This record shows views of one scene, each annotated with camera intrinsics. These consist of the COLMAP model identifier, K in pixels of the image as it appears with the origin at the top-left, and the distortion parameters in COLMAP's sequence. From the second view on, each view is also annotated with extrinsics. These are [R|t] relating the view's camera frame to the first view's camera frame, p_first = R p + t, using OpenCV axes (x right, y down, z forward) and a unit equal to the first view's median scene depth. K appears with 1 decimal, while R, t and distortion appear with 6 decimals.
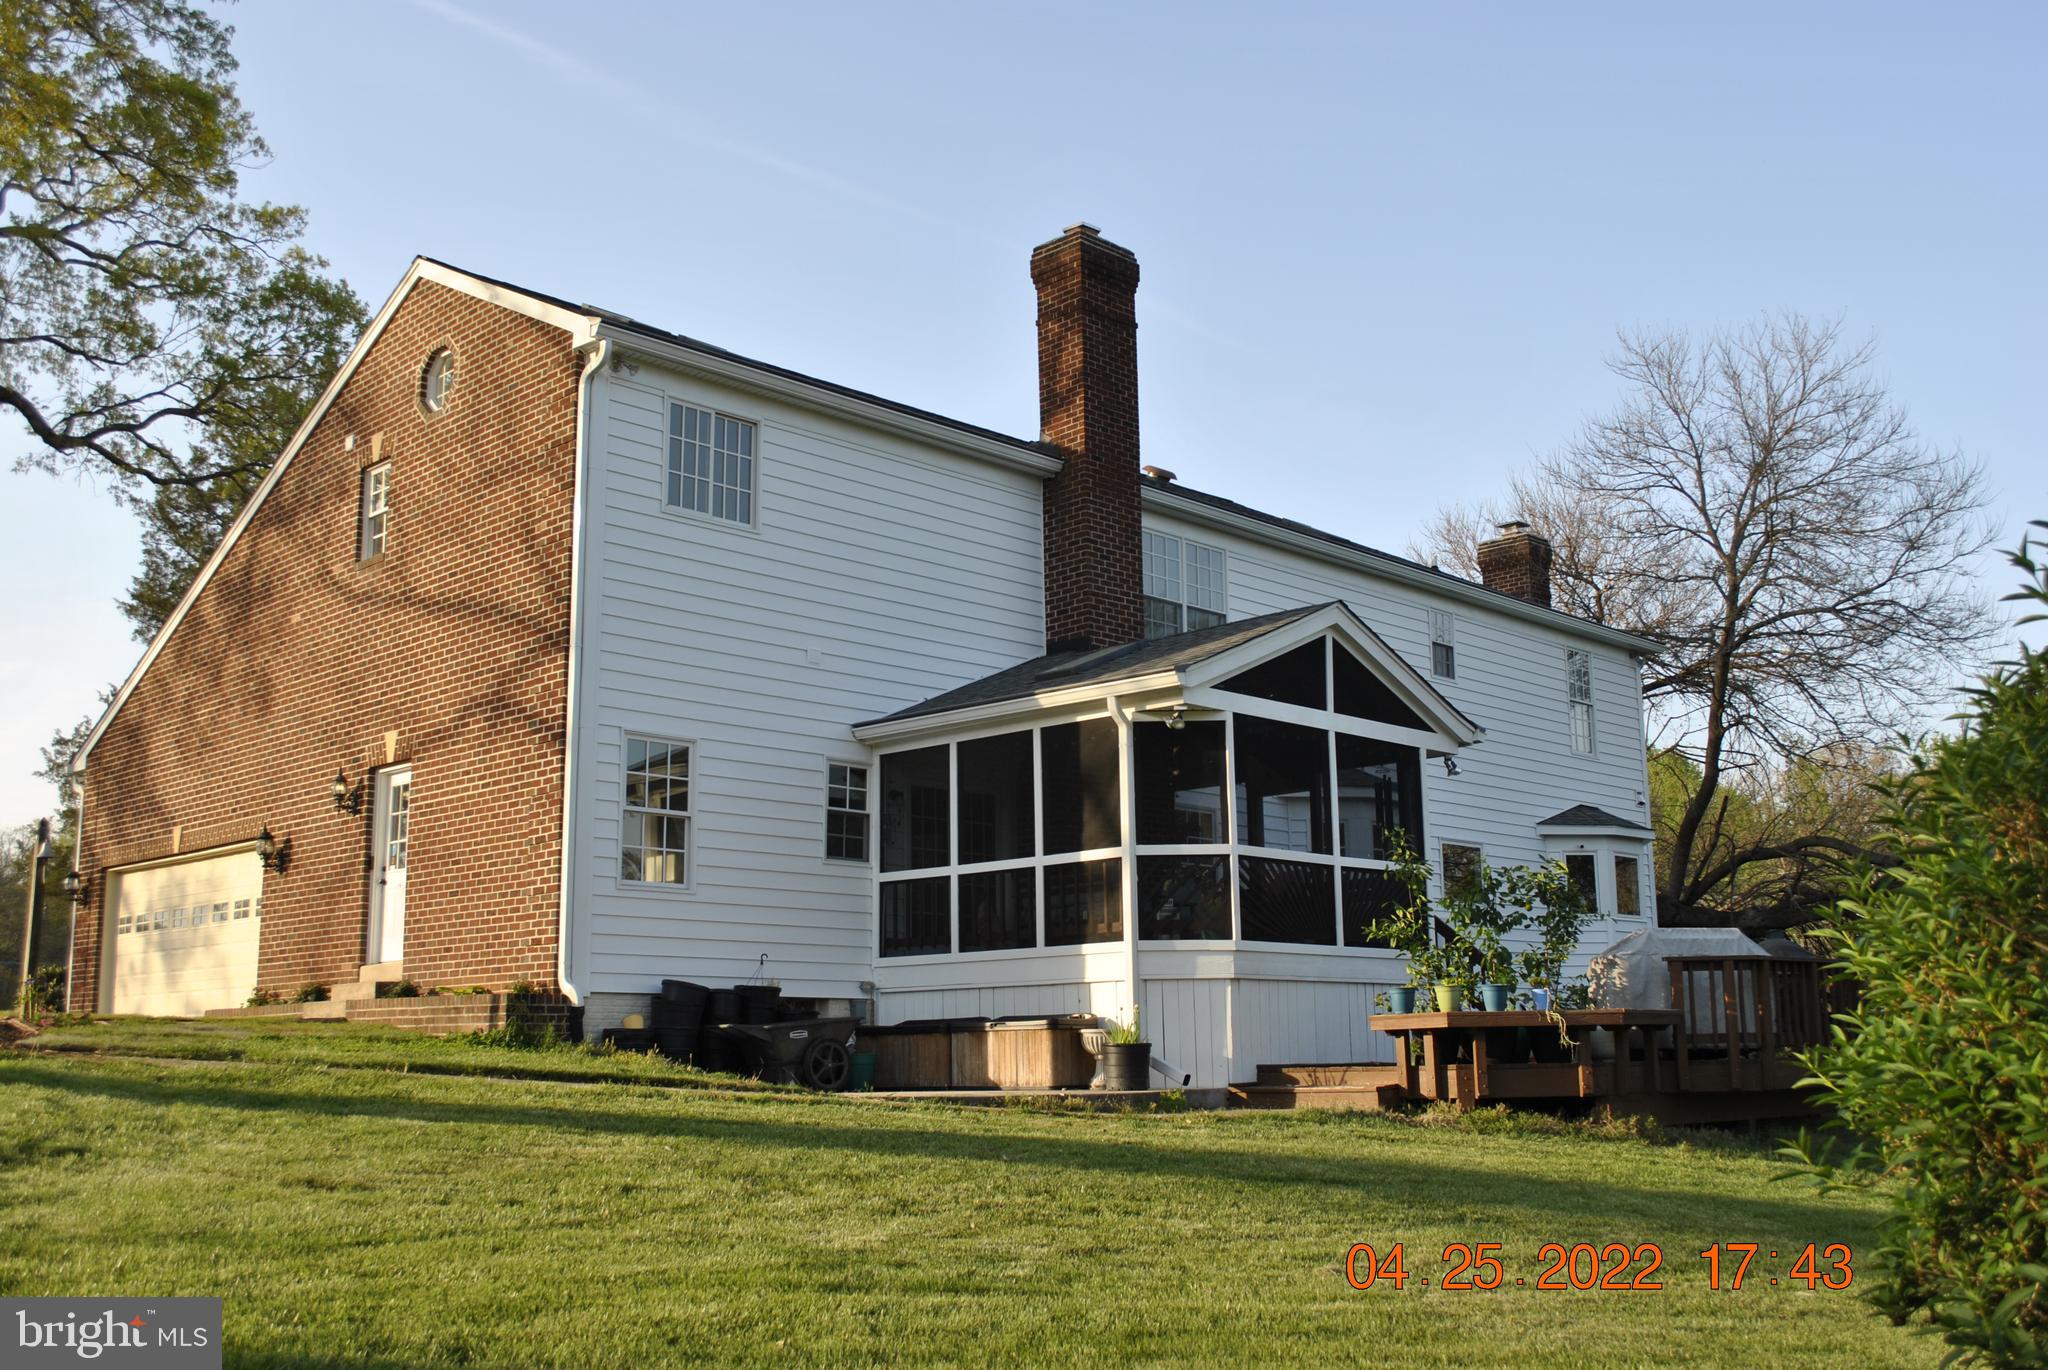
lens RADIAL K [[1943.3, 0, 1024.0], [0, 1943.3, 685.0], [0, 0, 1]] dist [0.011249, 0.003625]
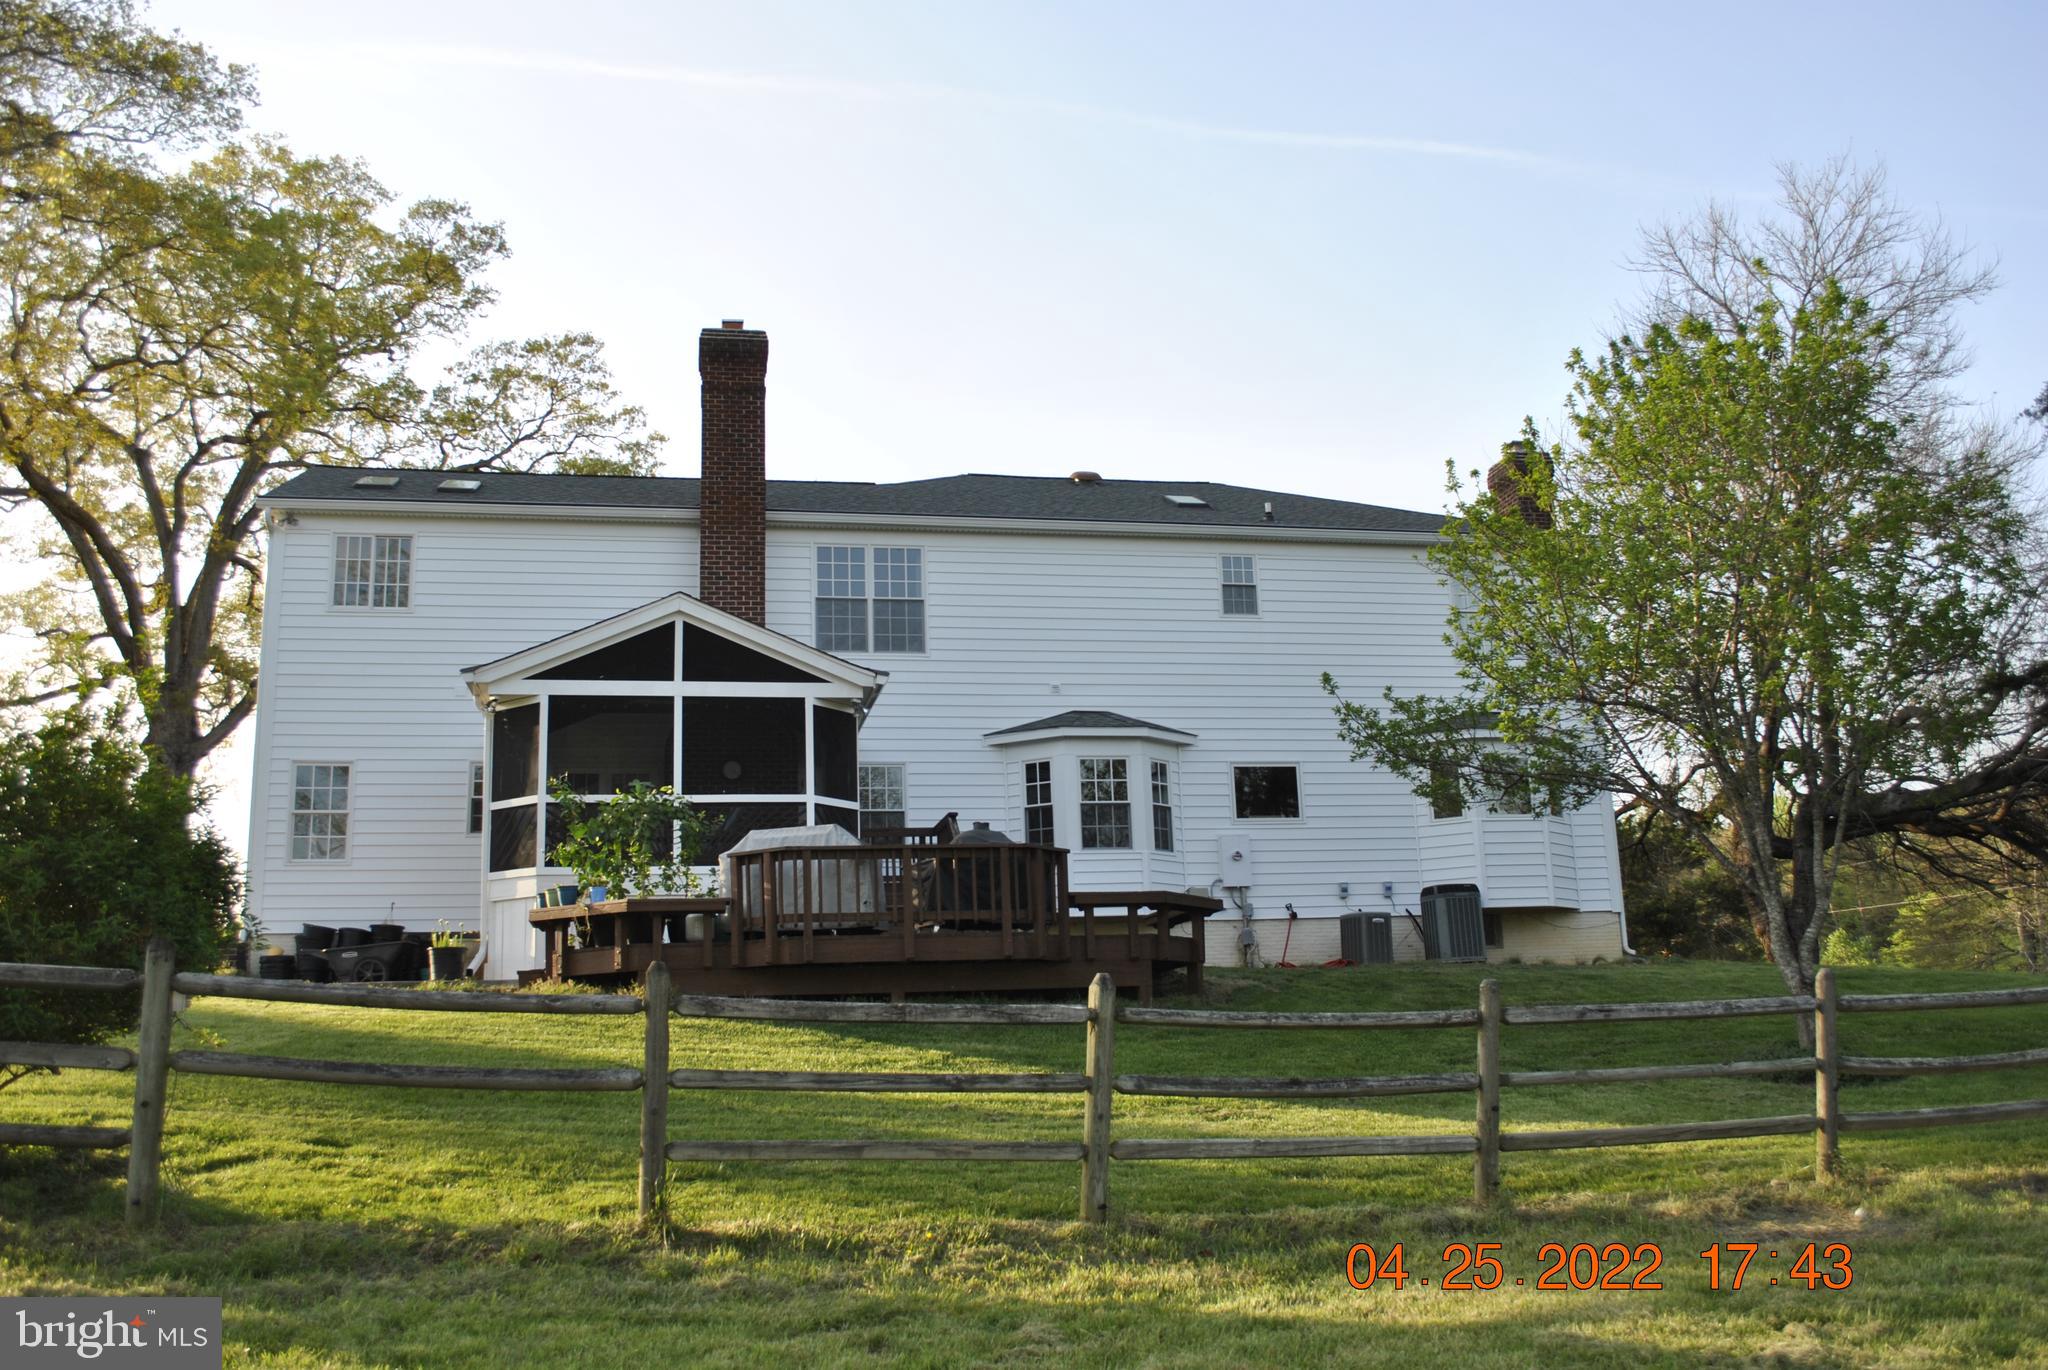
lens RADIAL K [[1755.1, 0, 1026.2], [0, 1755.1, 676.6], [0, 0, 1]] dist [-0.072785, 0.009006]
pose [[0.824541, -0.142469, -0.547572, 0.954673], [0.131063, 0.989550, -0.060109, 0.107479], [0.550413, -0.022204, 0.834597, 0.187540]]
